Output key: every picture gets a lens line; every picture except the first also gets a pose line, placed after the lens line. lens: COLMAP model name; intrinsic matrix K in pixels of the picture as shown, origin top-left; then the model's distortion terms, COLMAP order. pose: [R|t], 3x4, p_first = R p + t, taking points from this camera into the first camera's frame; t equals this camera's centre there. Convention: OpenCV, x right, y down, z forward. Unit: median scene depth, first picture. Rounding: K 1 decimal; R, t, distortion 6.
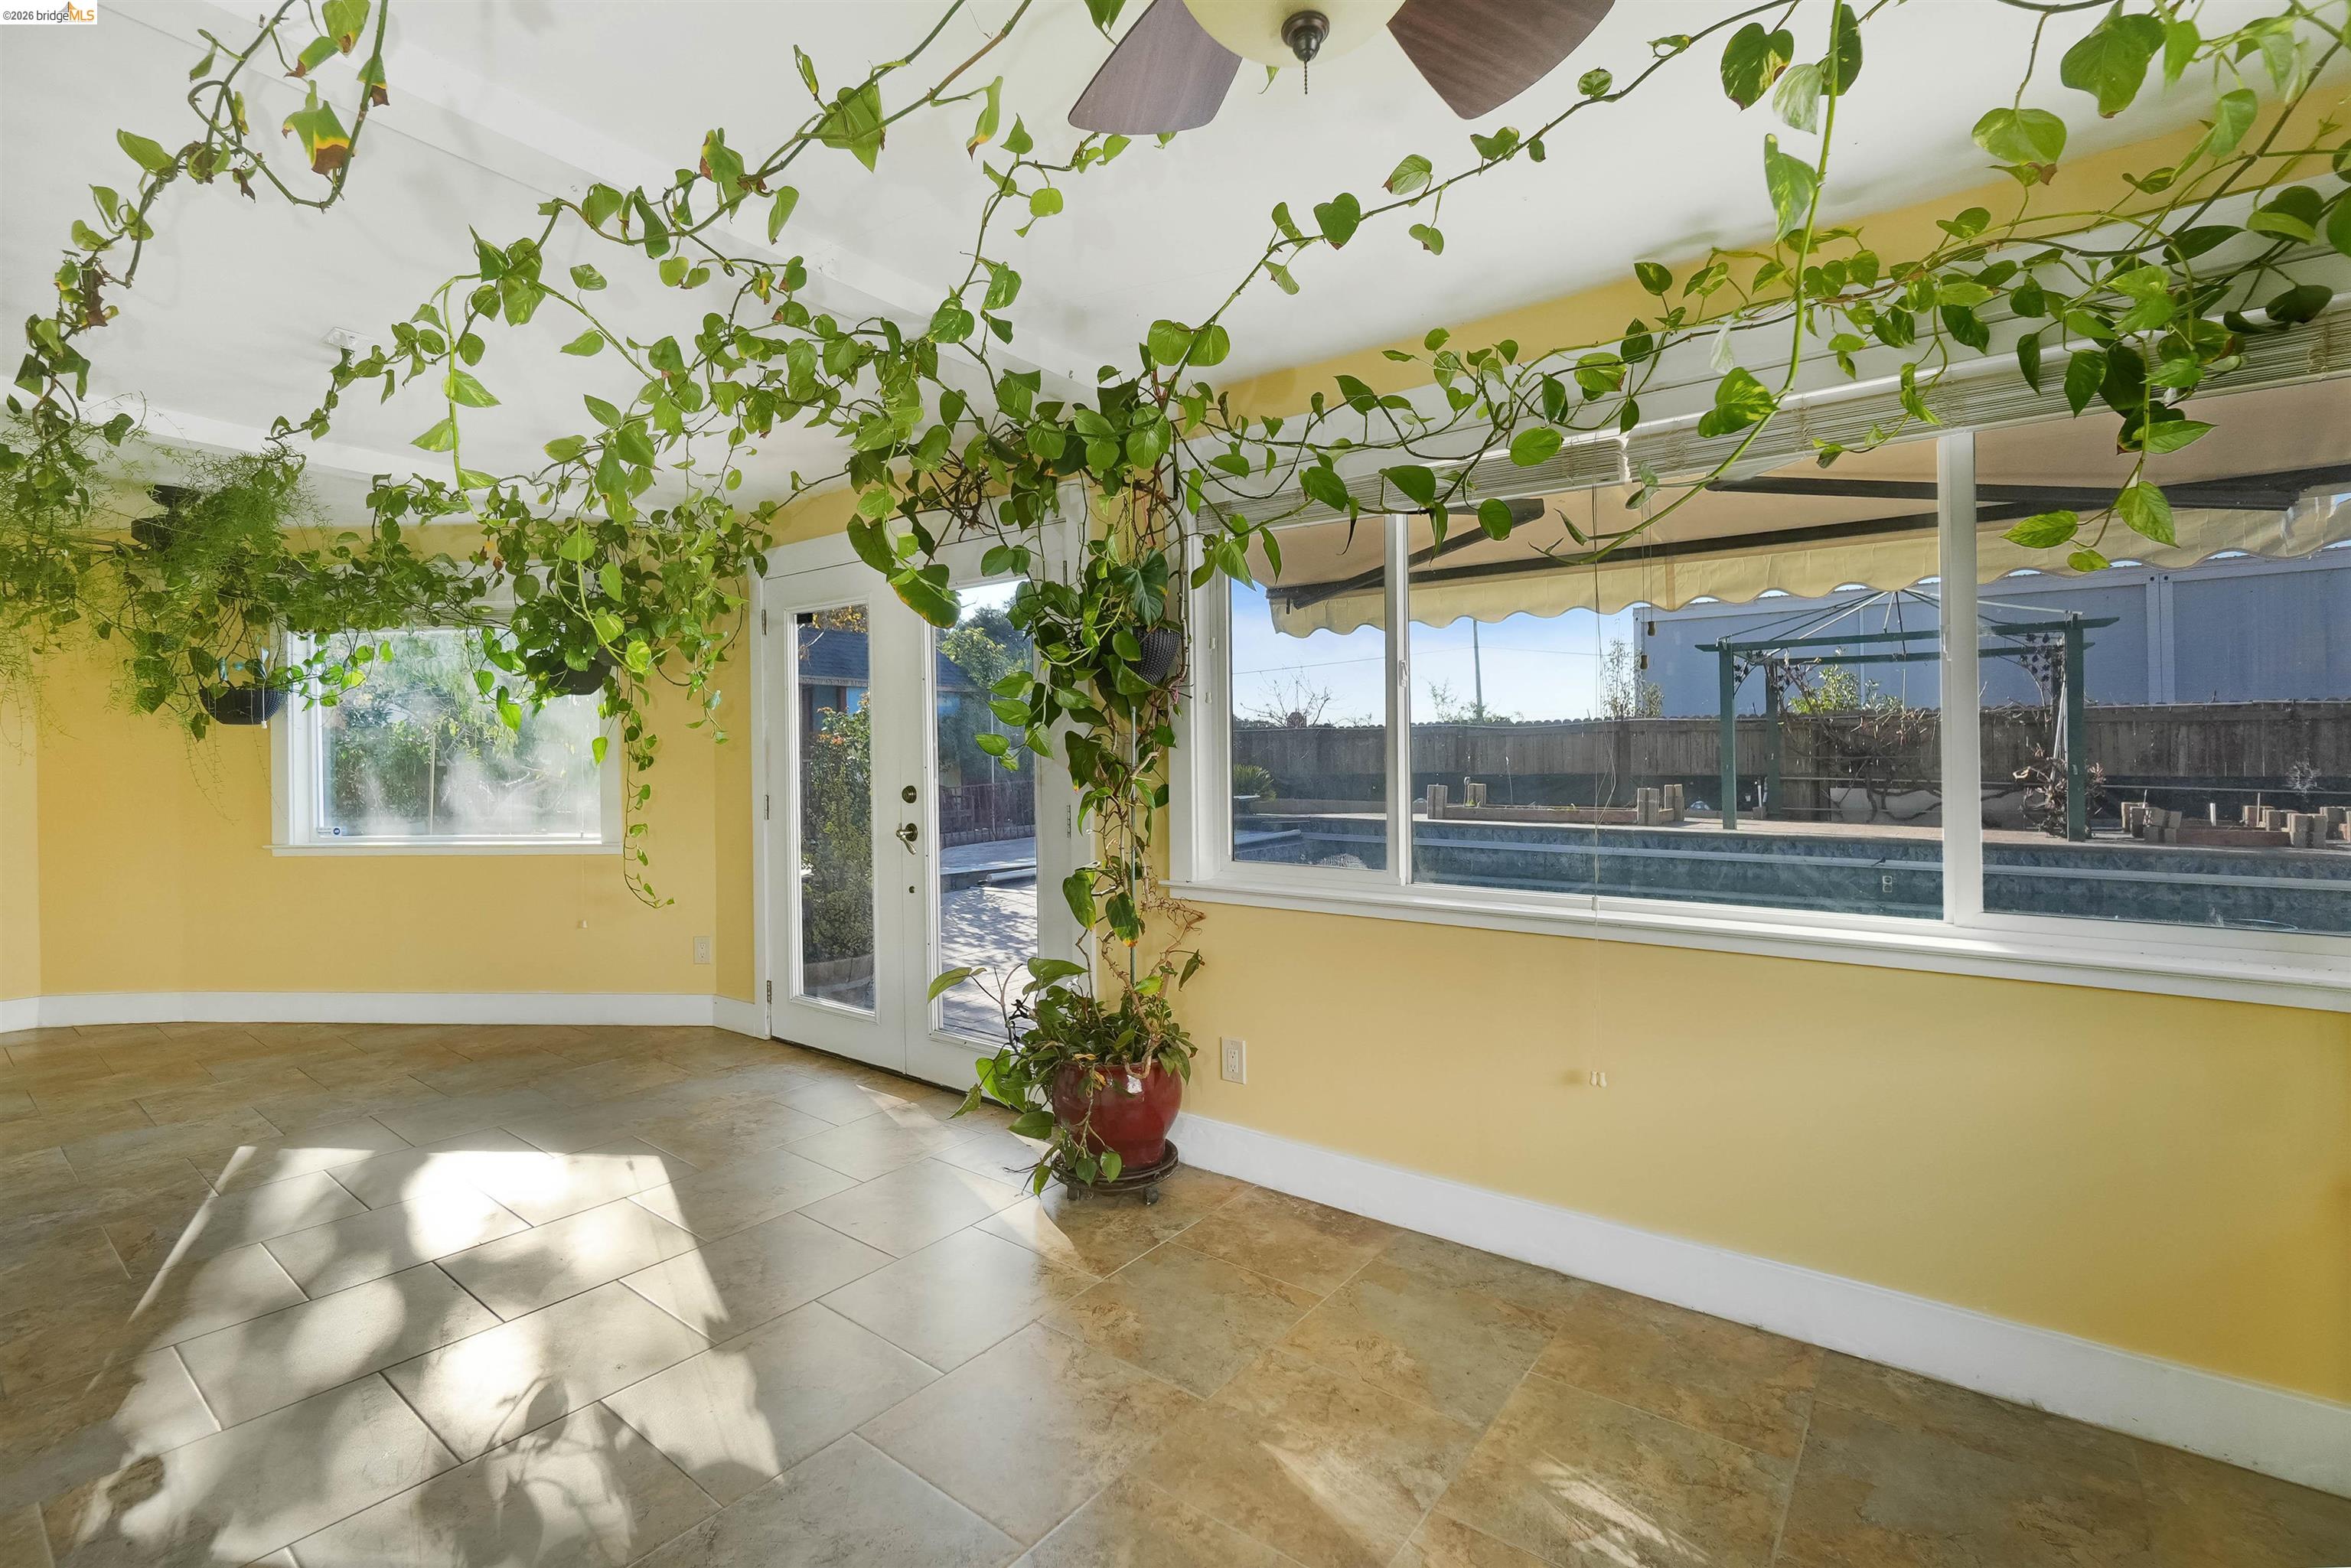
lens RADIAL K [[1027.5, 0, 1177.5], [0, 1027.5, 759.5], [0, 0, 1]] dist [-0.008113, 0.002458]
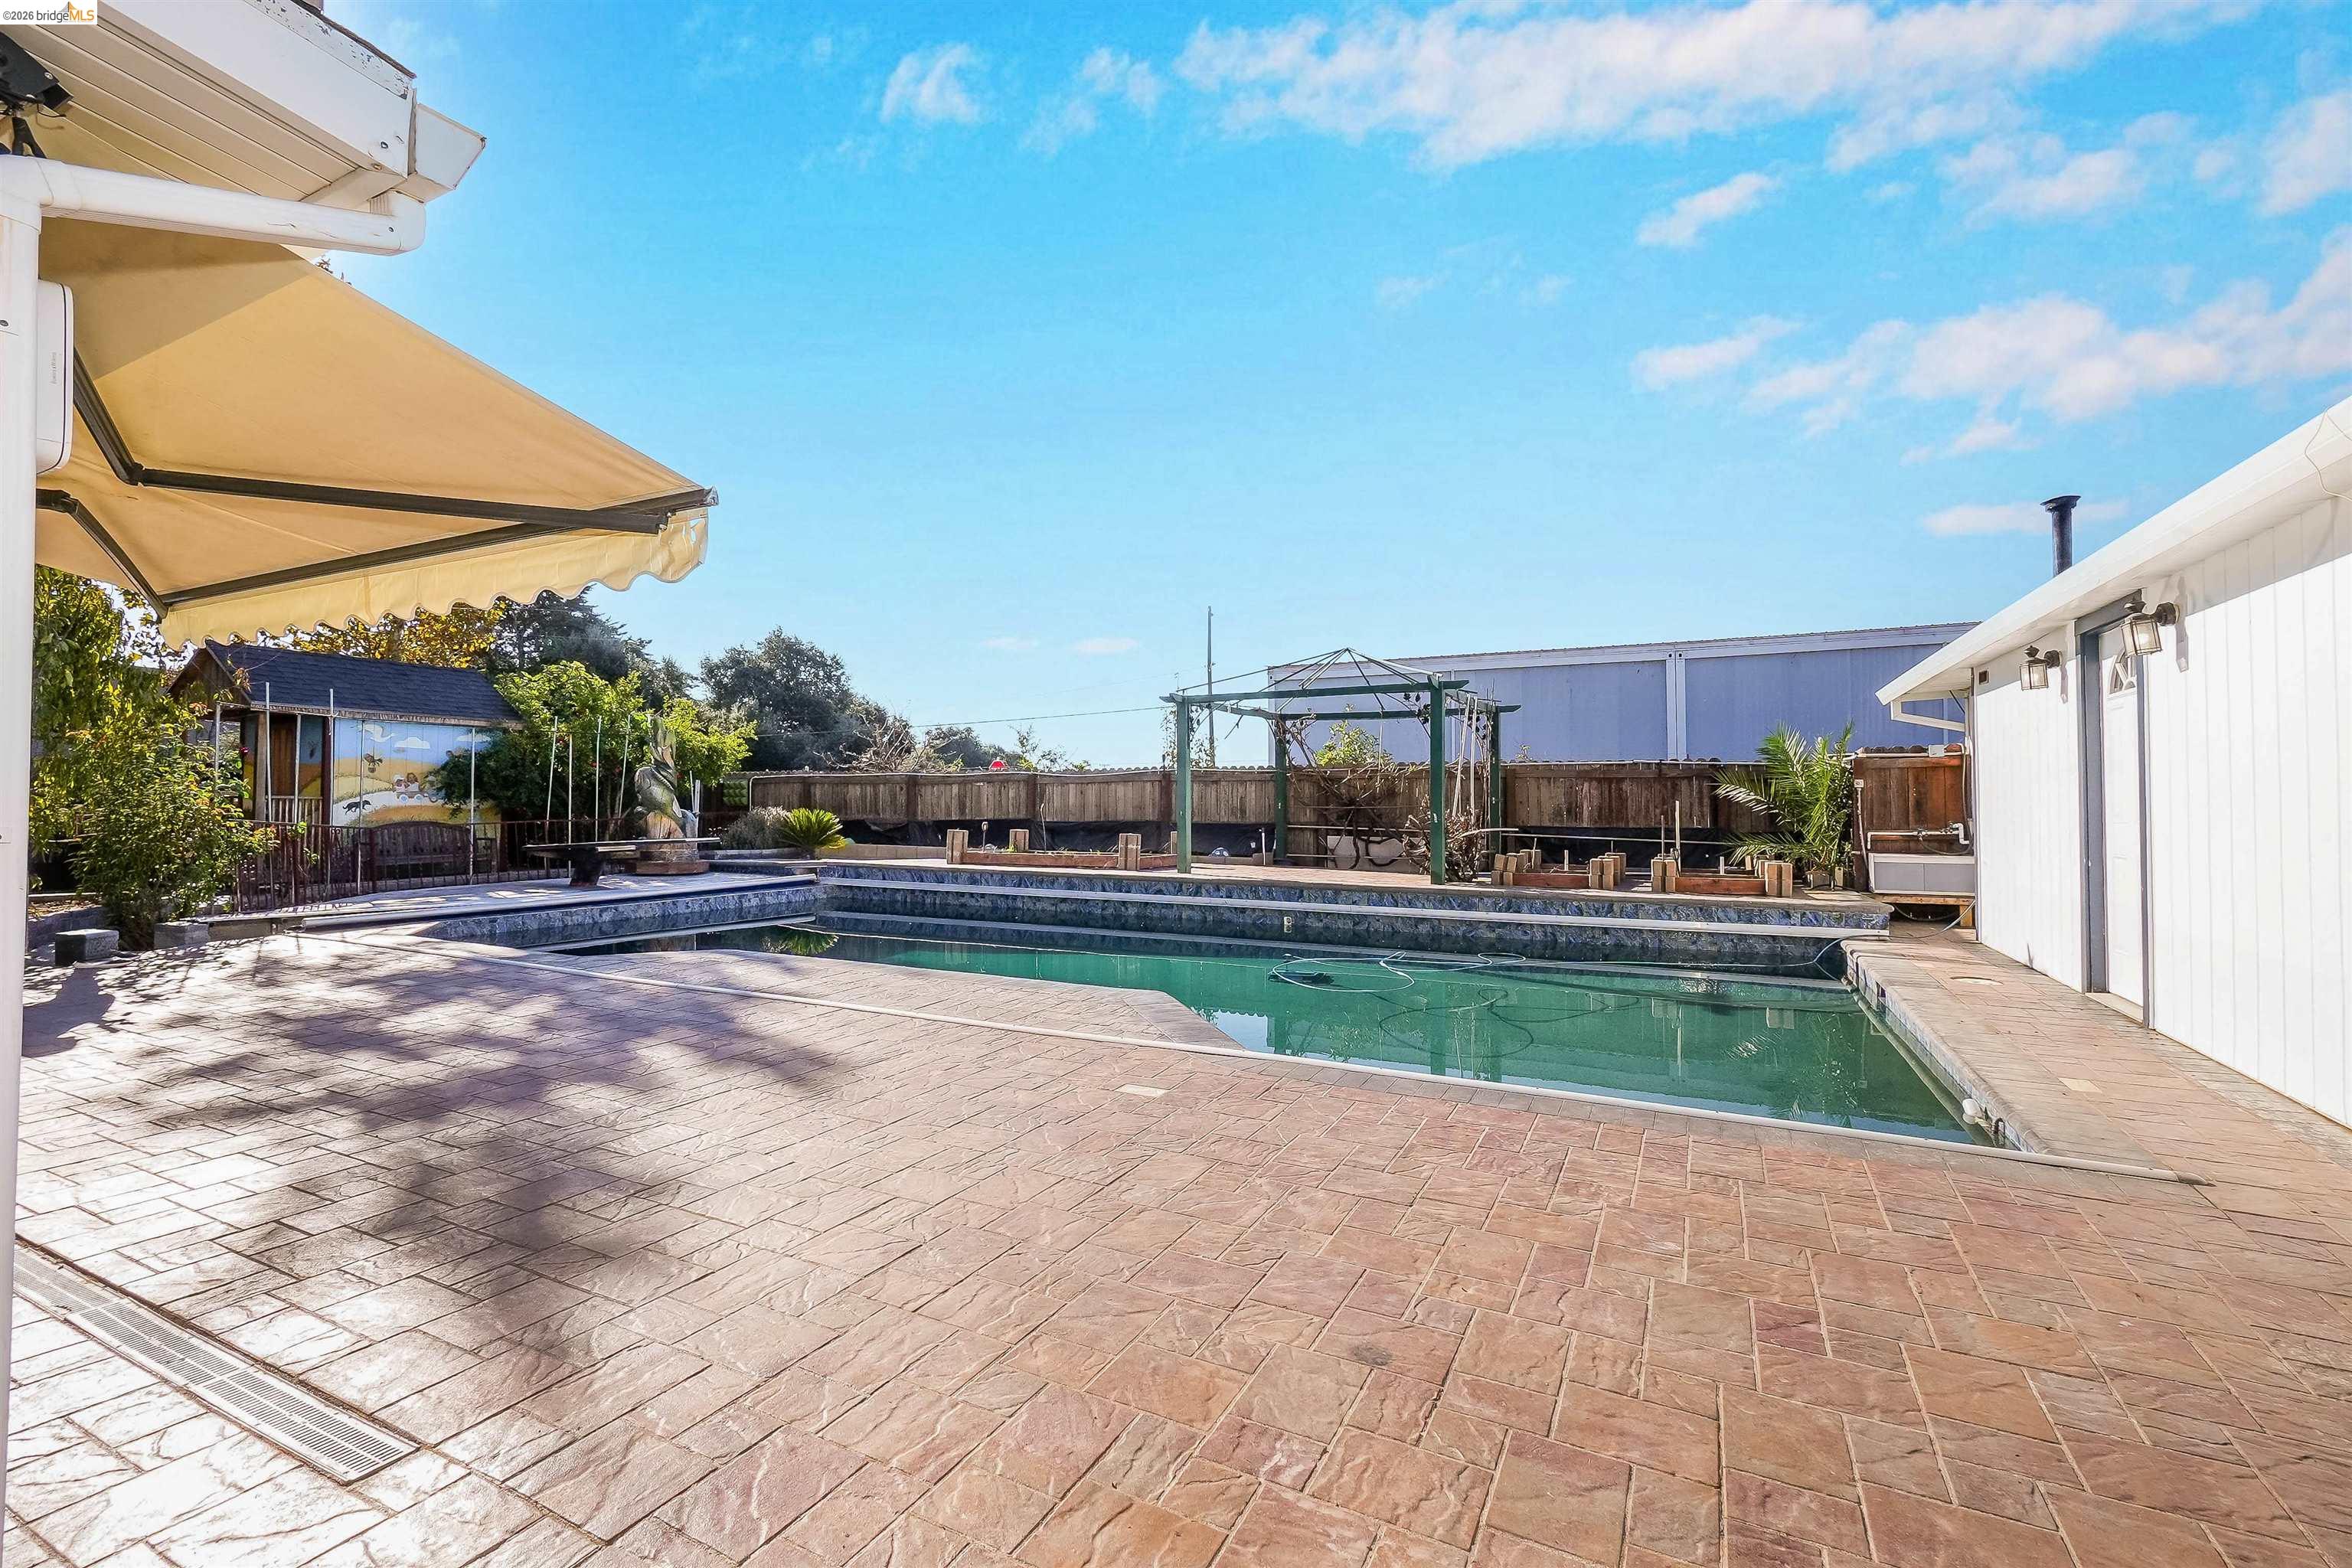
lens RADIAL K [[1023.0, 0, 1168.7], [0, 1023.0, 782.4], [0, 0, 1]] dist [-0.009580, 0.004725]
pose [[0.985567, 0.016940, 0.168438, 0.349931], [-0.012146, 0.999492, -0.029453, 0.006453], [-0.168851, 0.026982, 0.985272, -0.019511]]
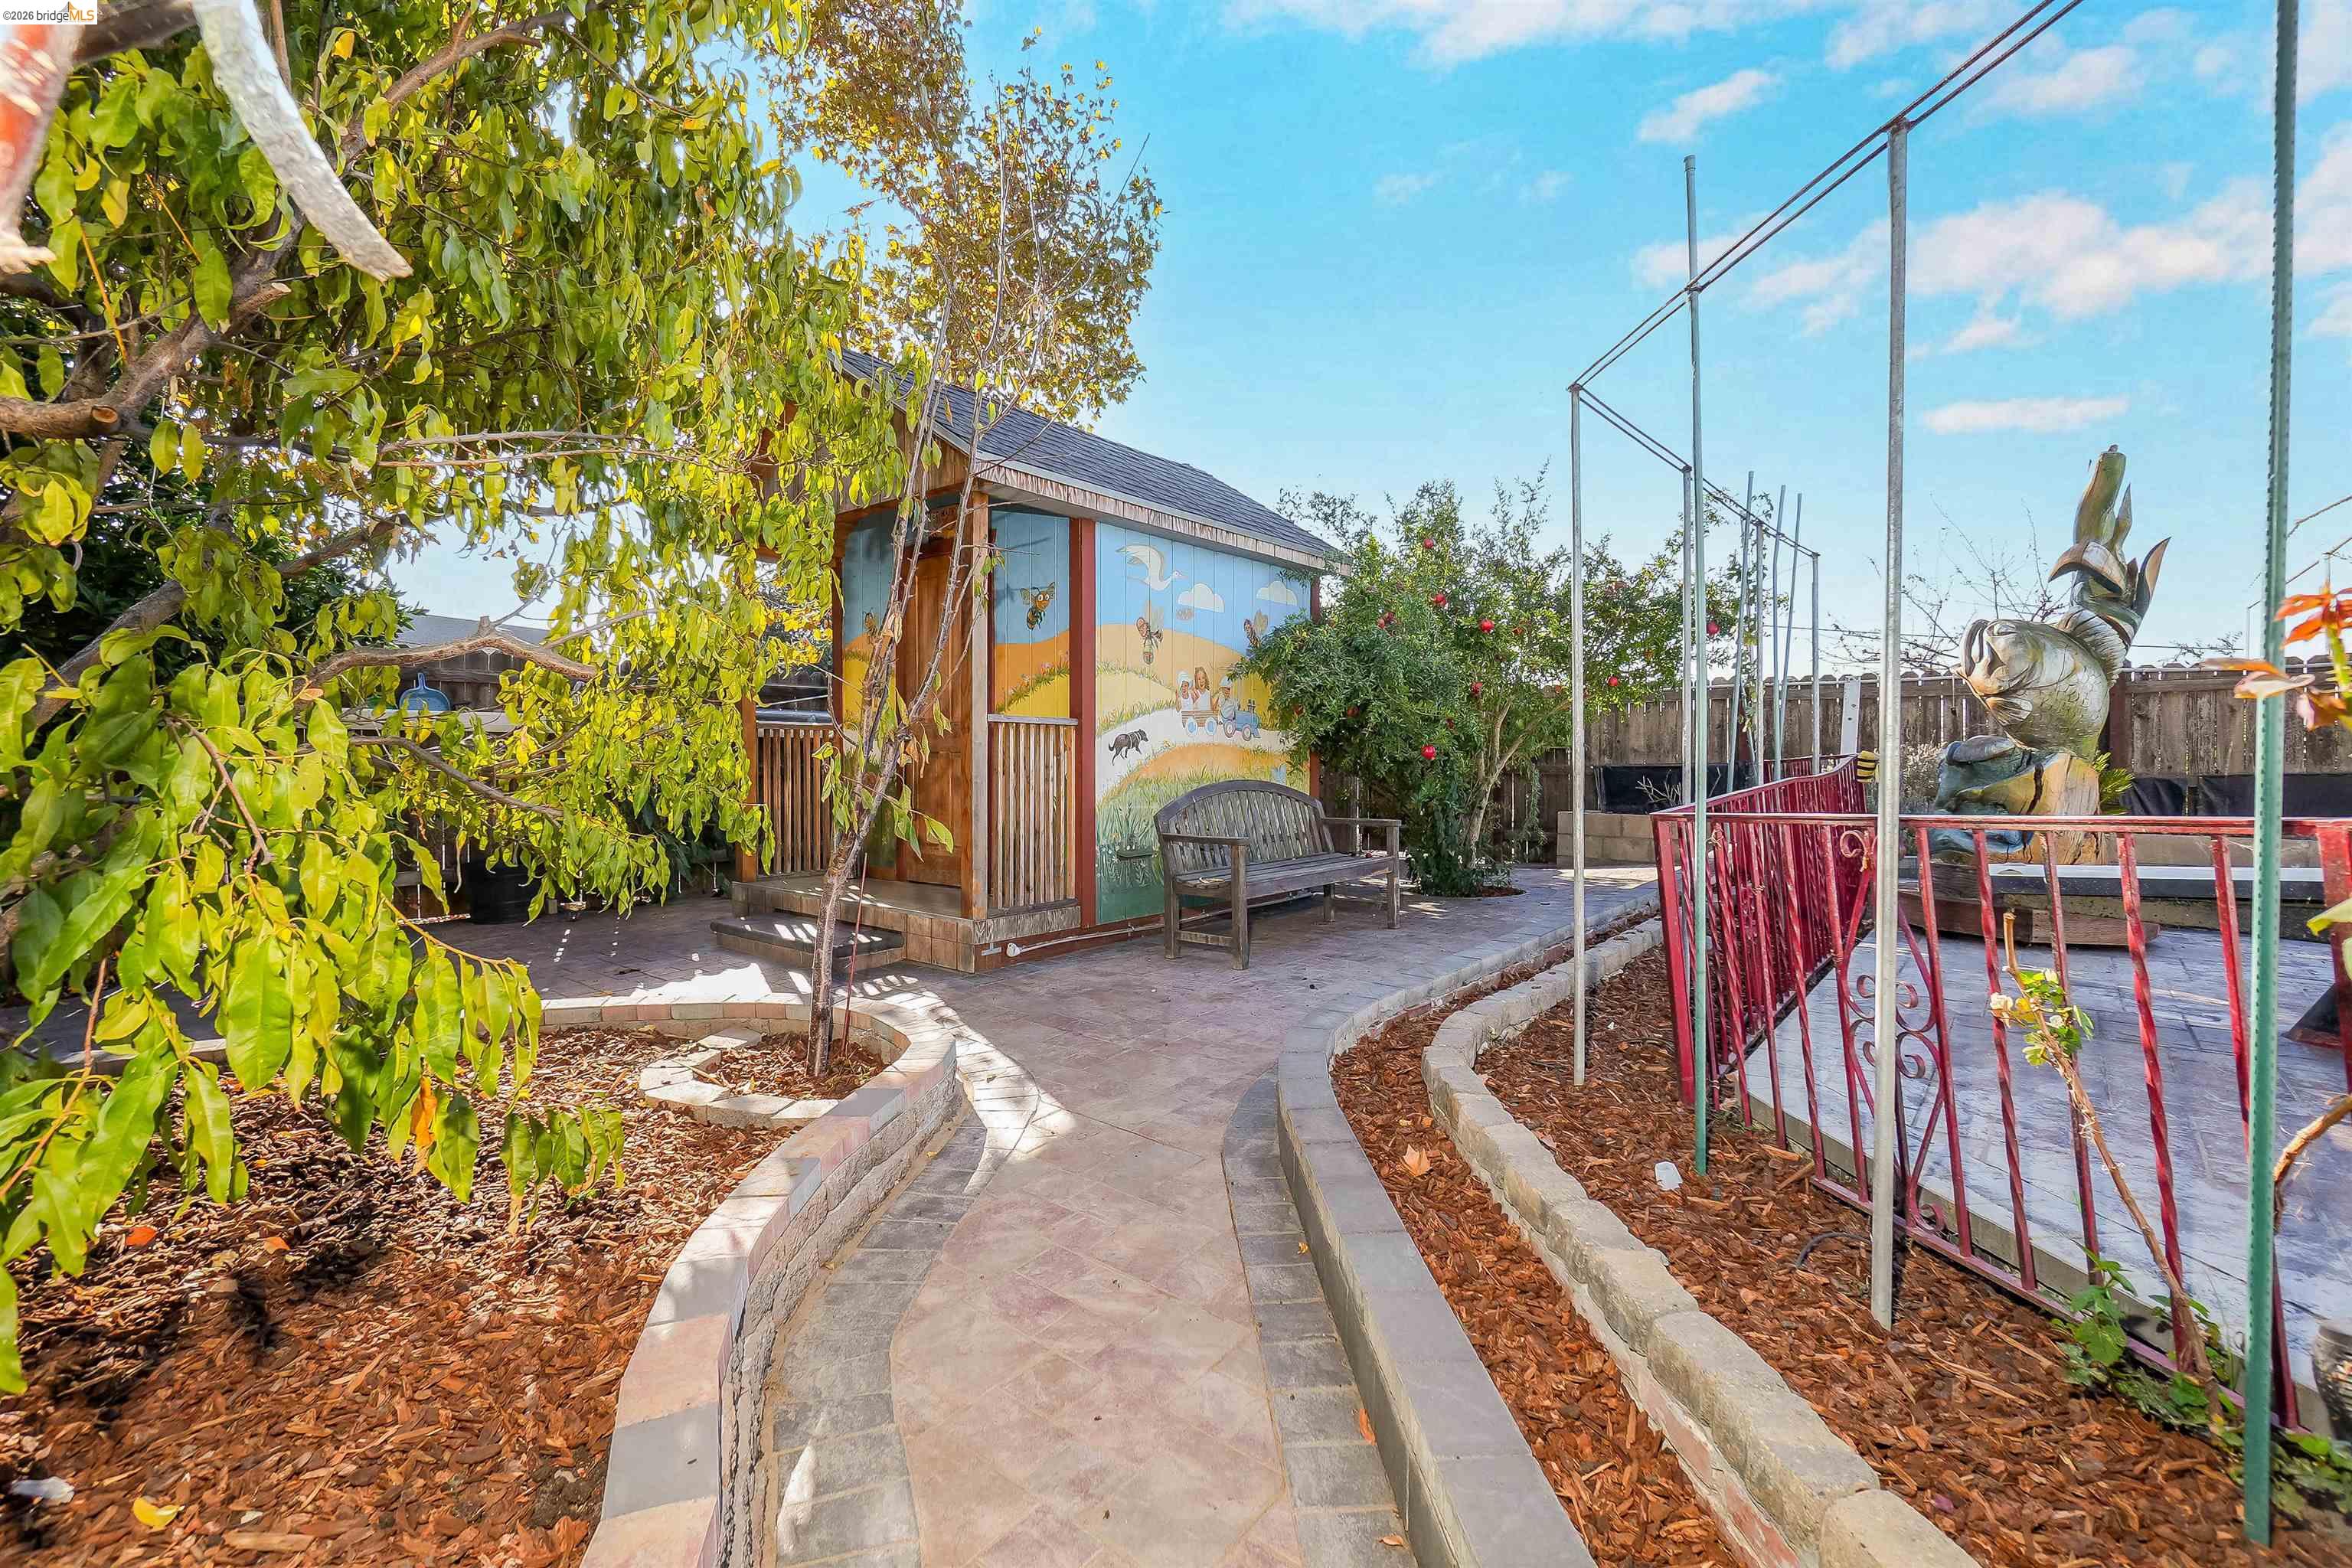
lens RADIAL K [[1023.0, 0, 1168.8], [0, 1023.0, 772.5], [0, 0, 1]] dist [-0.009580, 0.004725]
pose [[0.998944, 0.013936, -0.043783, -0.382048], [-0.013568, 0.999870, 0.008683, 0.020660], [0.043898, -0.008079, 0.999003, 0.871221]]
